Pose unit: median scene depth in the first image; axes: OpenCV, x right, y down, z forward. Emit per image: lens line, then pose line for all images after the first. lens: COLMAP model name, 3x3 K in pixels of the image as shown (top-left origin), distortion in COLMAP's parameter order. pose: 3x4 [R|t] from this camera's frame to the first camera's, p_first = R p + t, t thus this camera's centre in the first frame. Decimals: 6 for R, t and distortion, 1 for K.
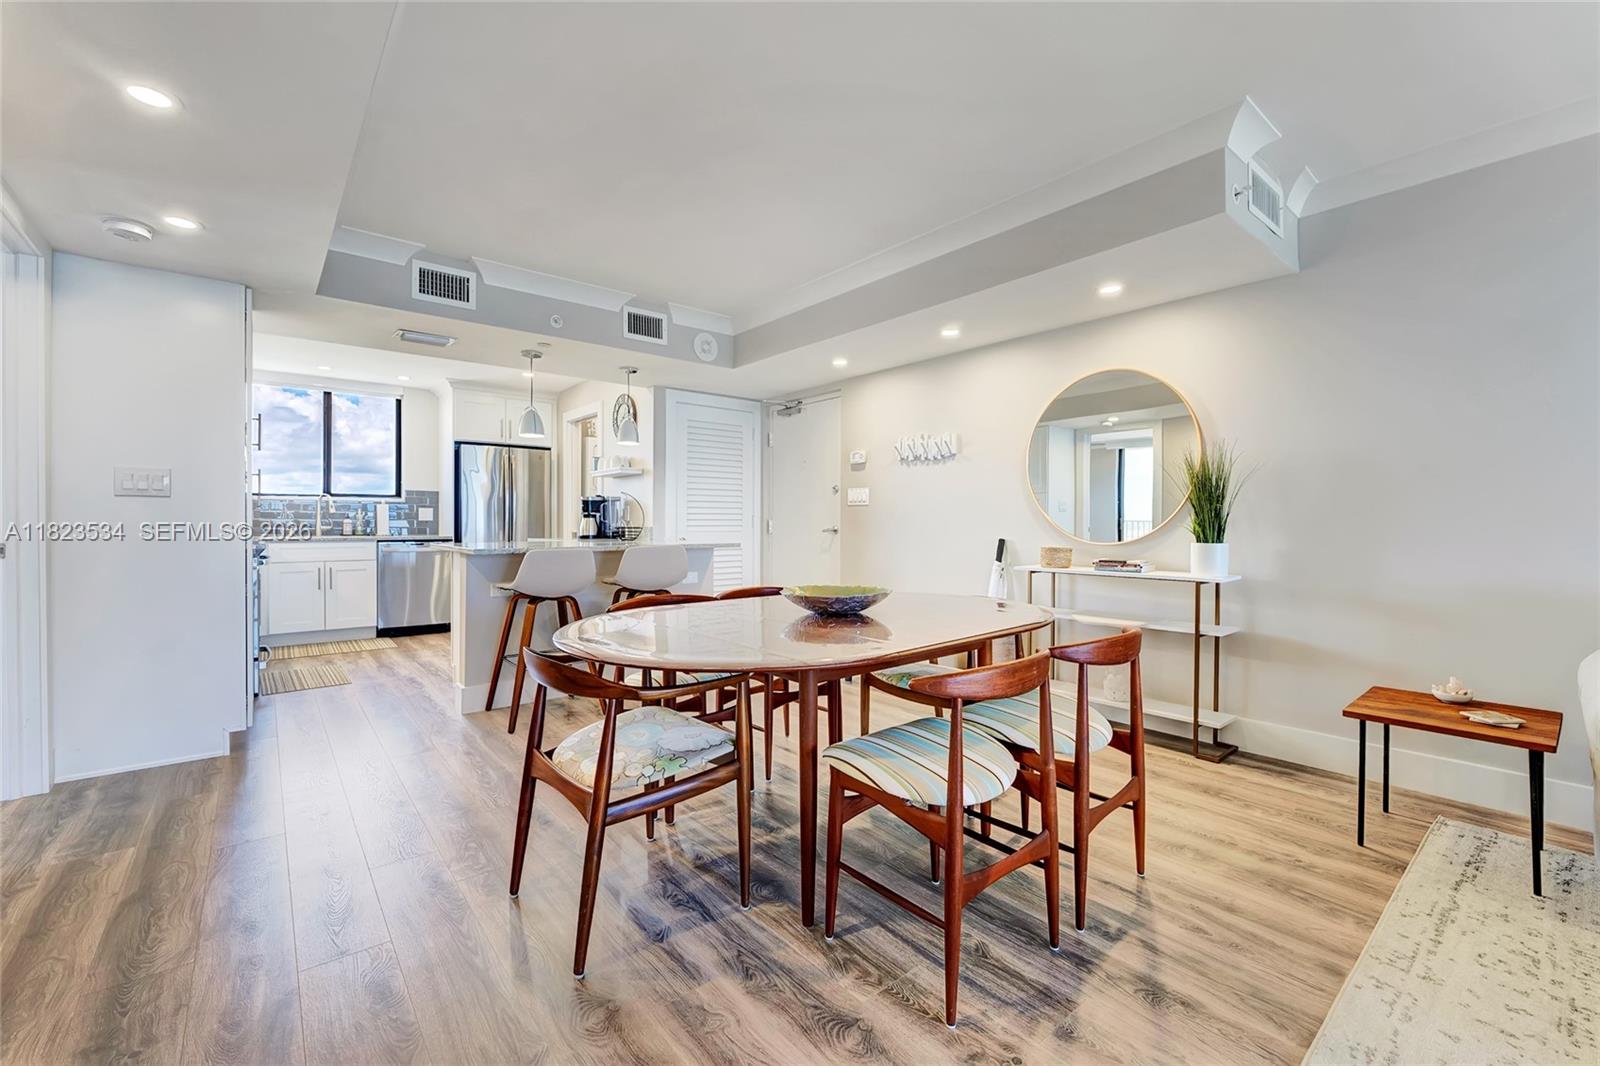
lens RADIAL K [[680.2, 0, 800.0], [0, 680.2, 533.0], [0, 0, 1]] dist [-0.000597, -0.000139]
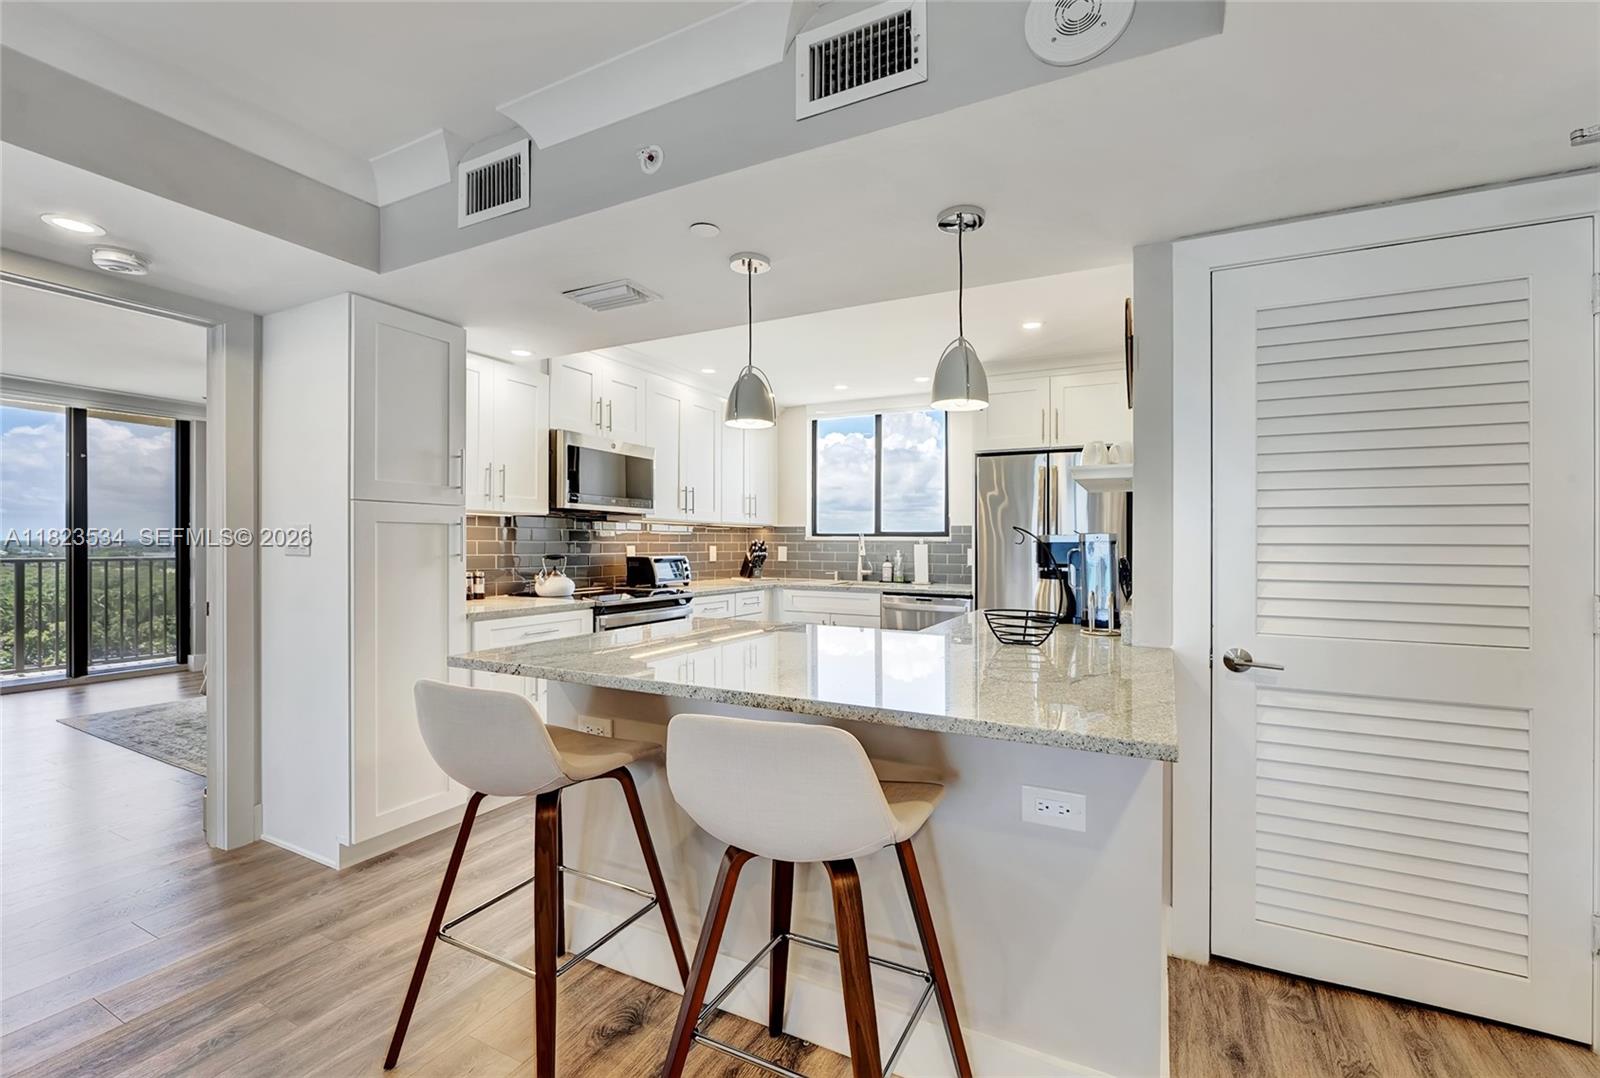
lens RADIAL K [[673.7, 0, 800.0], [0, 673.7, 539.0], [0, 0, 1]] dist [0.010696, 0.000034]
pose [[0.394351, 0.000176, -0.918960, 0.059192], [-0.030505, 0.999451, -0.012899, -0.037393], [0.918453, 0.033119, 0.394140, 0.608840]]
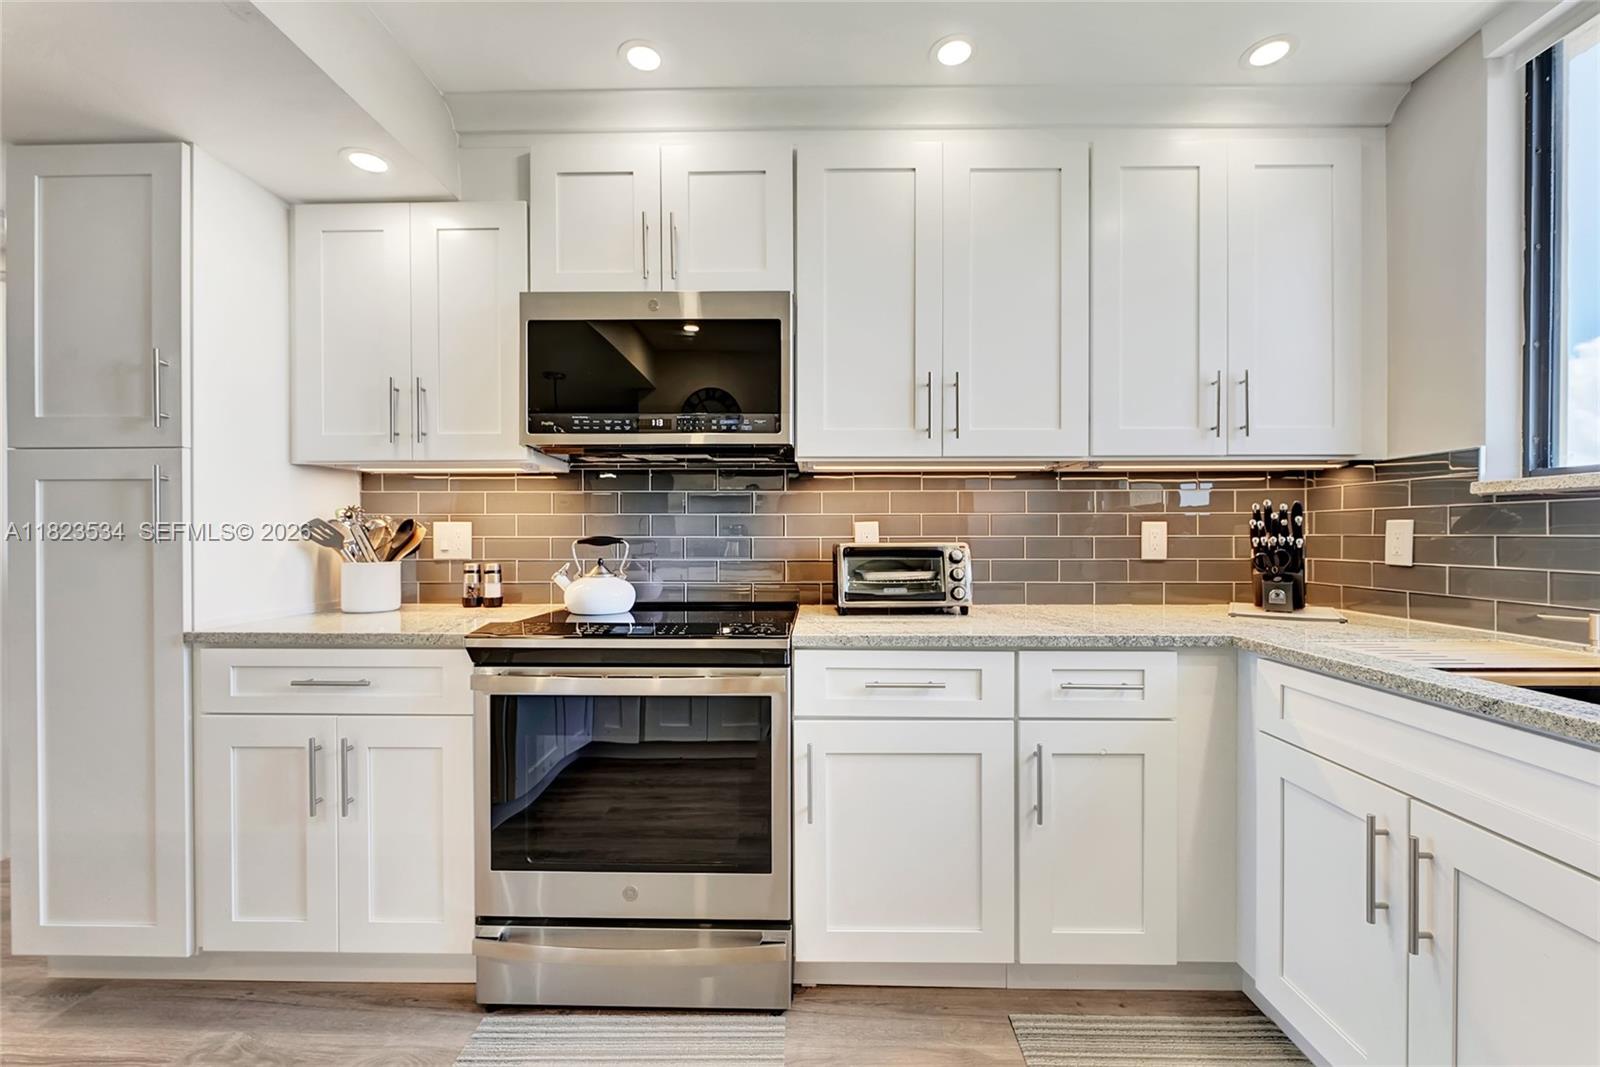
lens RADIAL K [[680.2, 0, 800.0], [0, 680.2, 533.5], [0, 0, 1]] dist [-0.000597, -0.000139]
pose [[-0.644238, 0.002282, -0.764822, -0.413763], [-0.015986, 0.999737, 0.016449, -0.032773], [0.764658, 0.022824, -0.644032, 0.951621]]
